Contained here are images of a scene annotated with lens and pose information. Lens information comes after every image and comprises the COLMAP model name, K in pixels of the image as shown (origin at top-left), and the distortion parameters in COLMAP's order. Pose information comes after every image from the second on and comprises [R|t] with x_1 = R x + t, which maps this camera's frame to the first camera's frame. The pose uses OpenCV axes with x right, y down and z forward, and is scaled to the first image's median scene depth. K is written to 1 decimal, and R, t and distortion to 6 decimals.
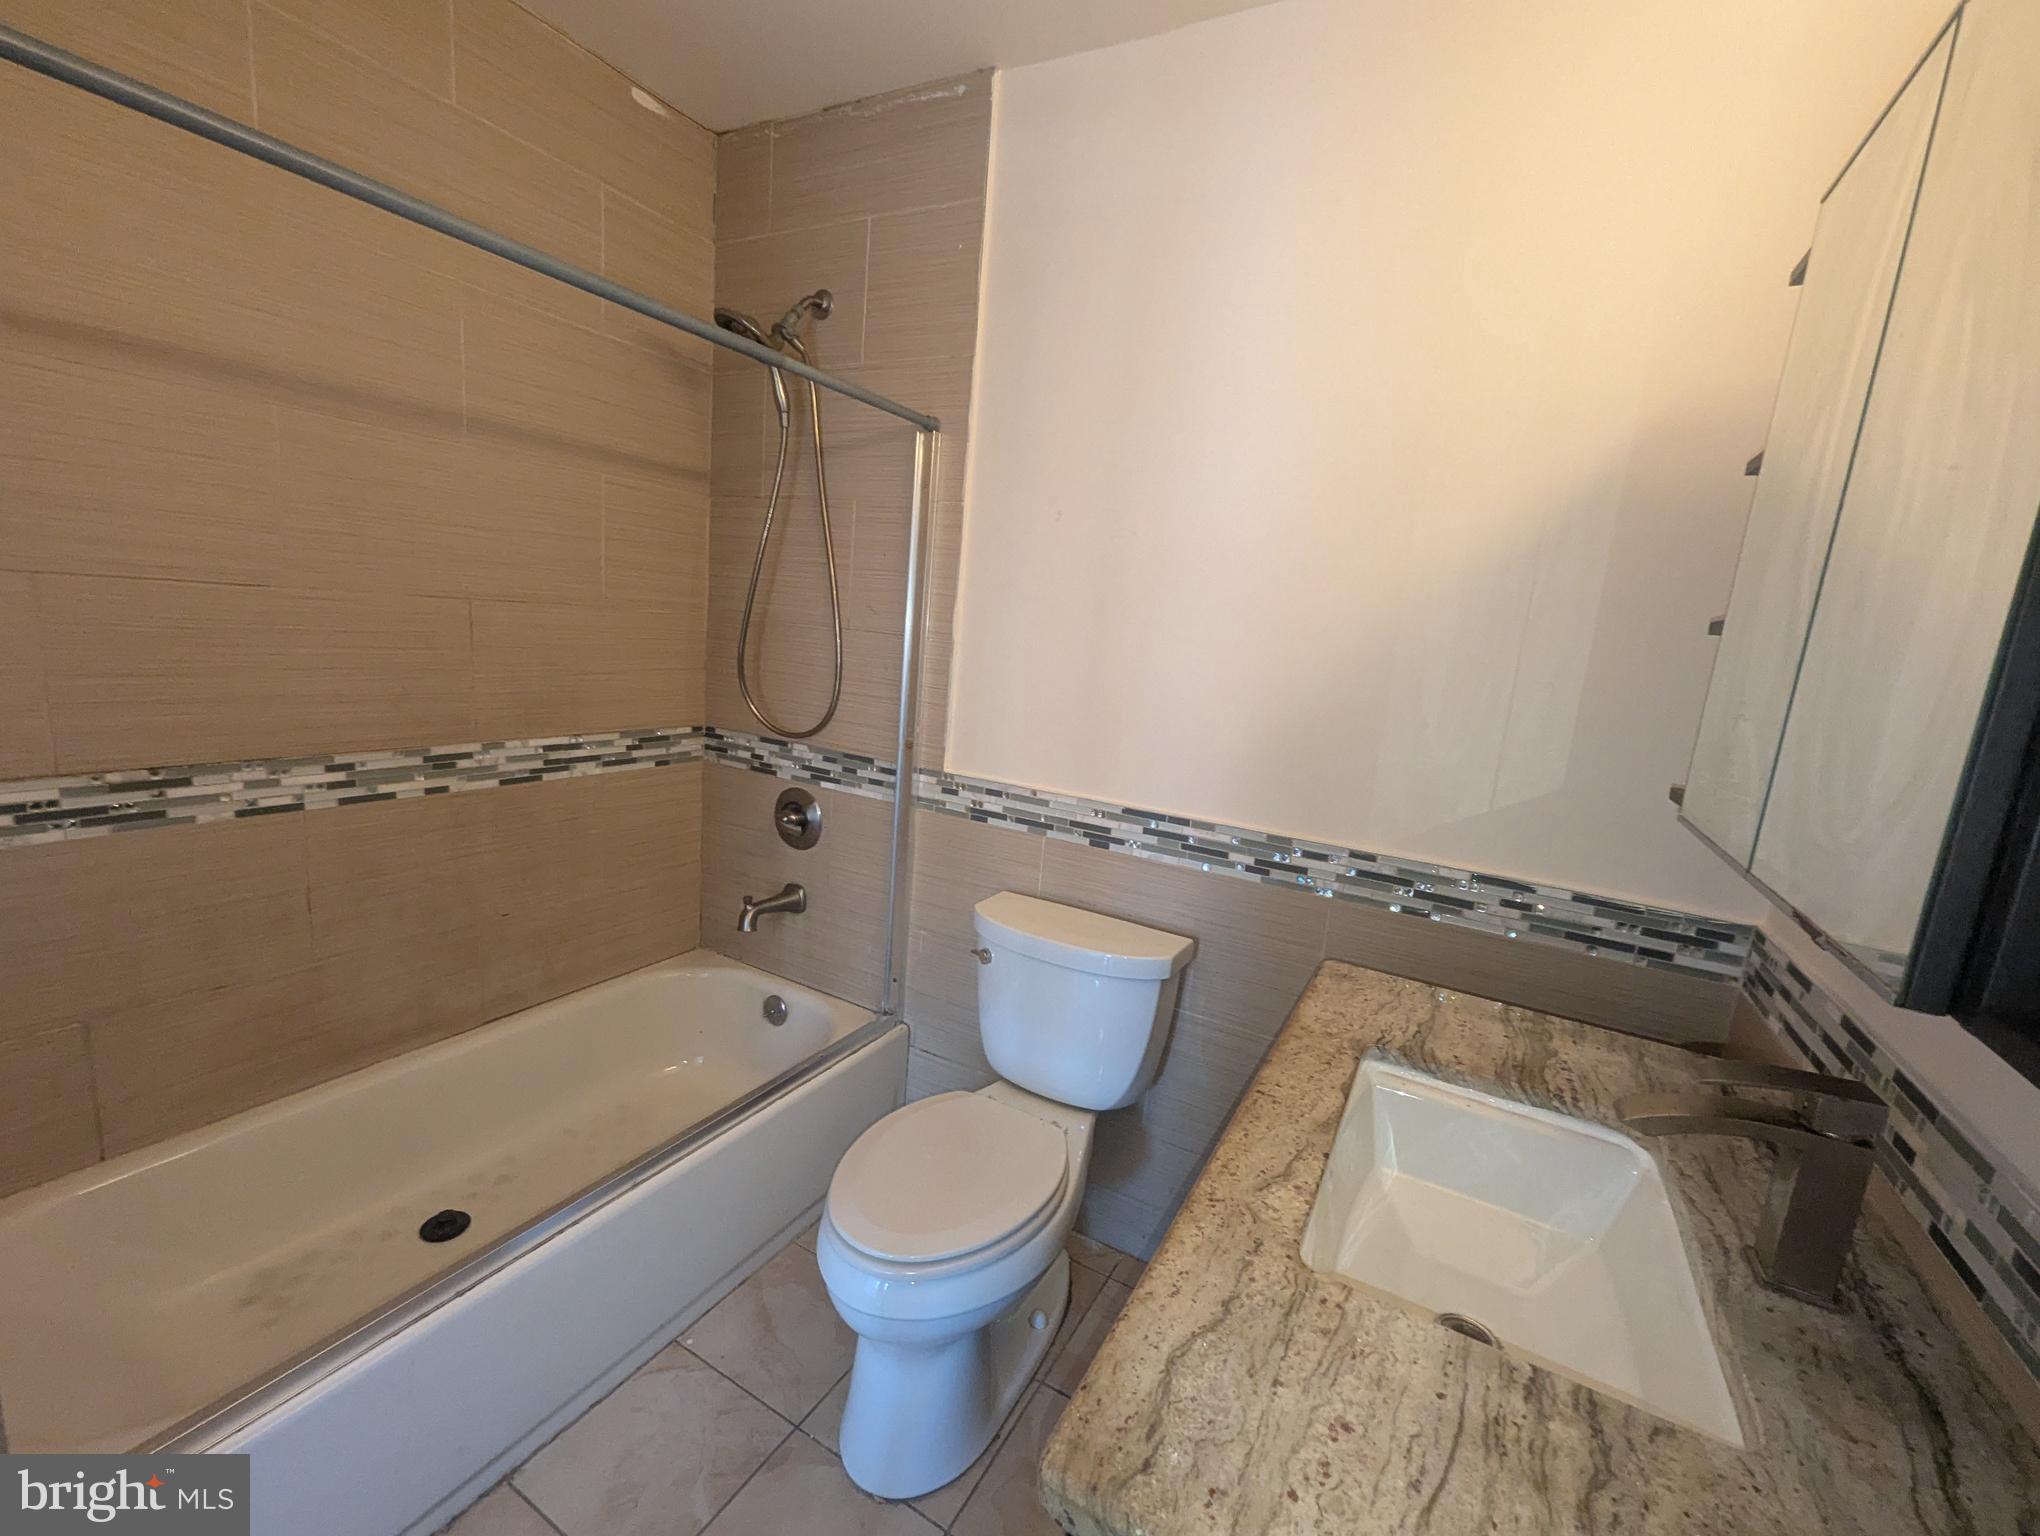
lens RADIAL K [[849.2, 0, 1012.7], [0, 849.2, 775.8], [0, 0, 1]] dist [0.007338, -0.001418]
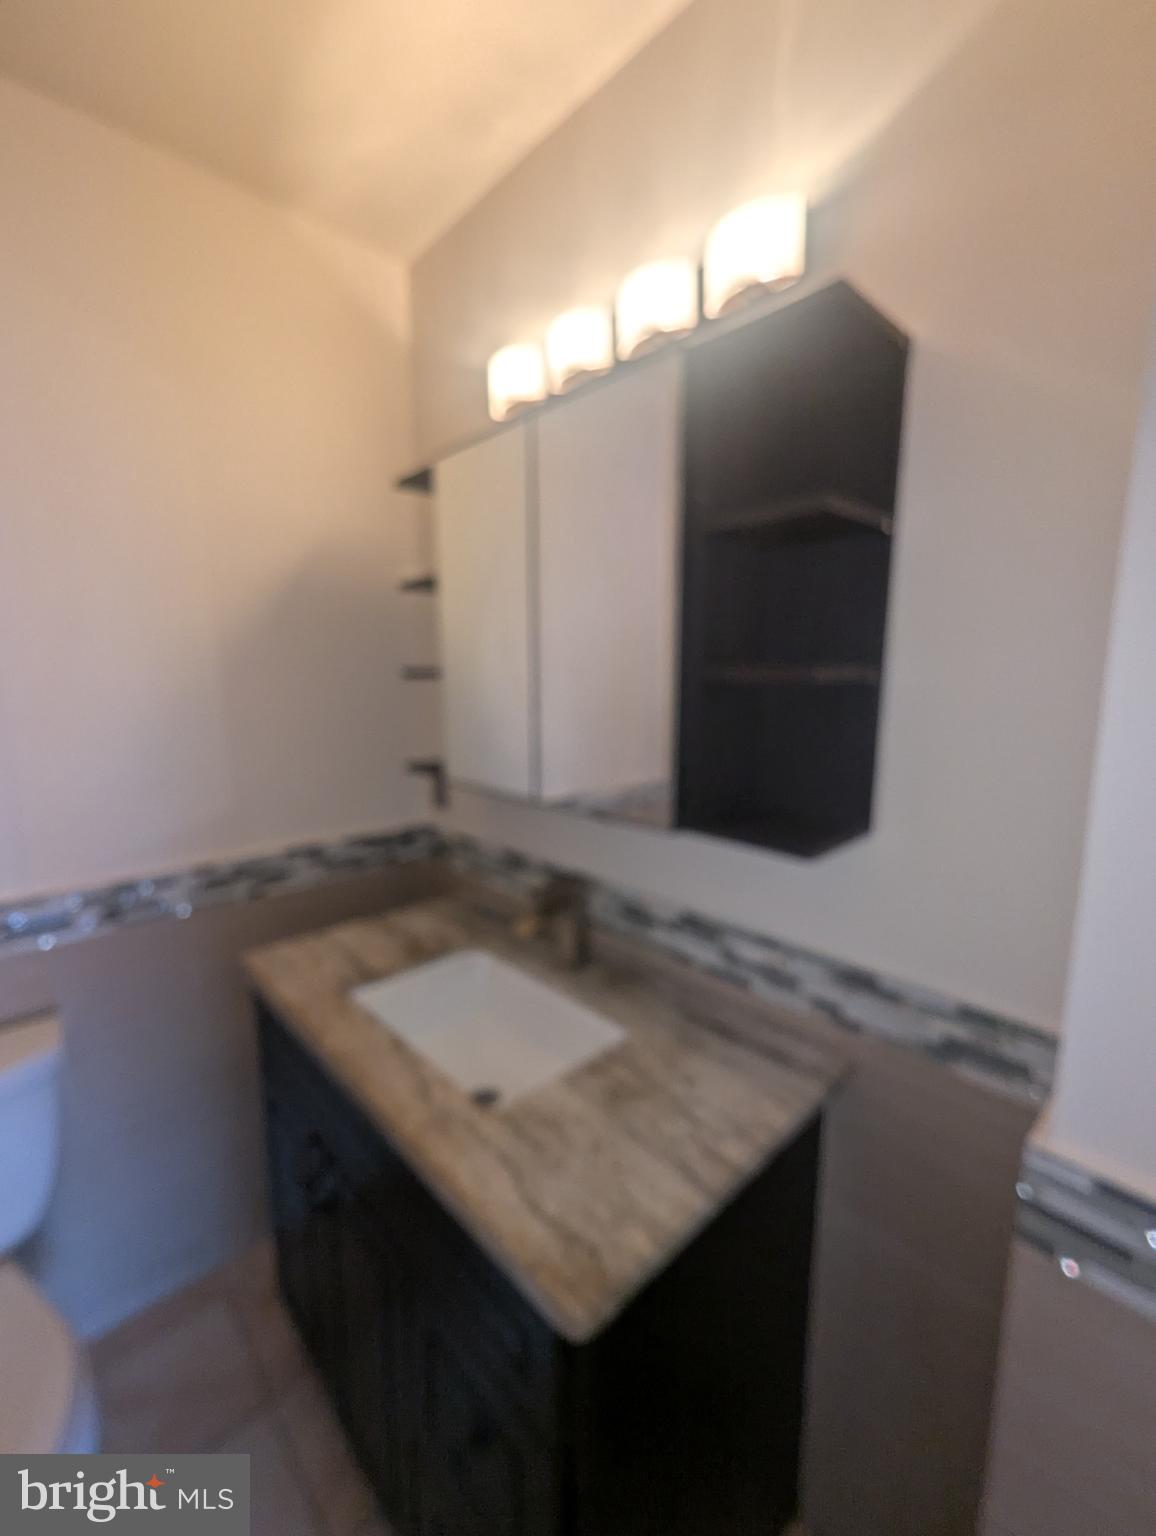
lens RADIAL K [[639.4, 0, 573.3], [0, 639.4, 770.2], [0, 0, 1]] dist [0.007338, -0.001418]
pose [[0.312926, -0.235417, 0.920139, -0.237058], [0.206707, 0.962453, 0.175945, -0.094323], [-0.927011, 0.135141, 0.349839, 0.145176]]
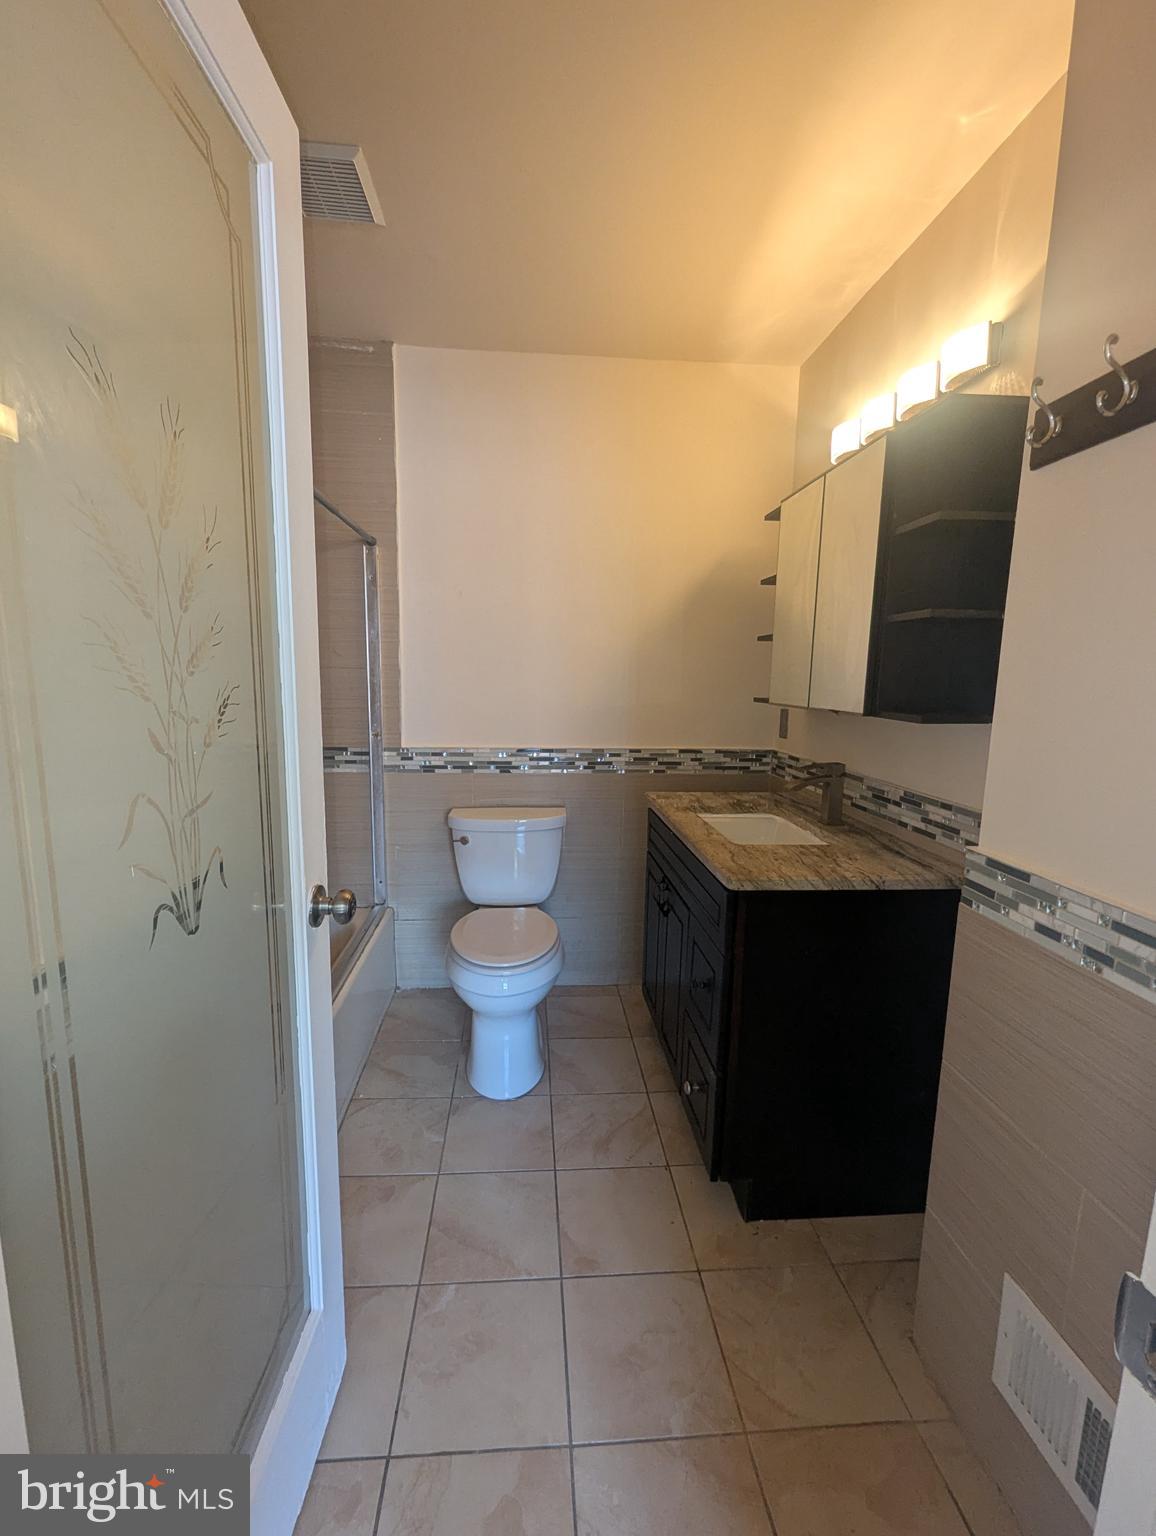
lens RADIAL K [[639.4, 0, 568.6], [0, 639.4, 769.4], [0, 0, 1]] dist [0.007338, -0.001418]
pose [[0.838085, -0.154908, 0.523084, -0.572255], [0.154708, 0.986962, 0.044409, 0.039867], [-0.523143, 0.043707, 0.851123, -0.292527]]
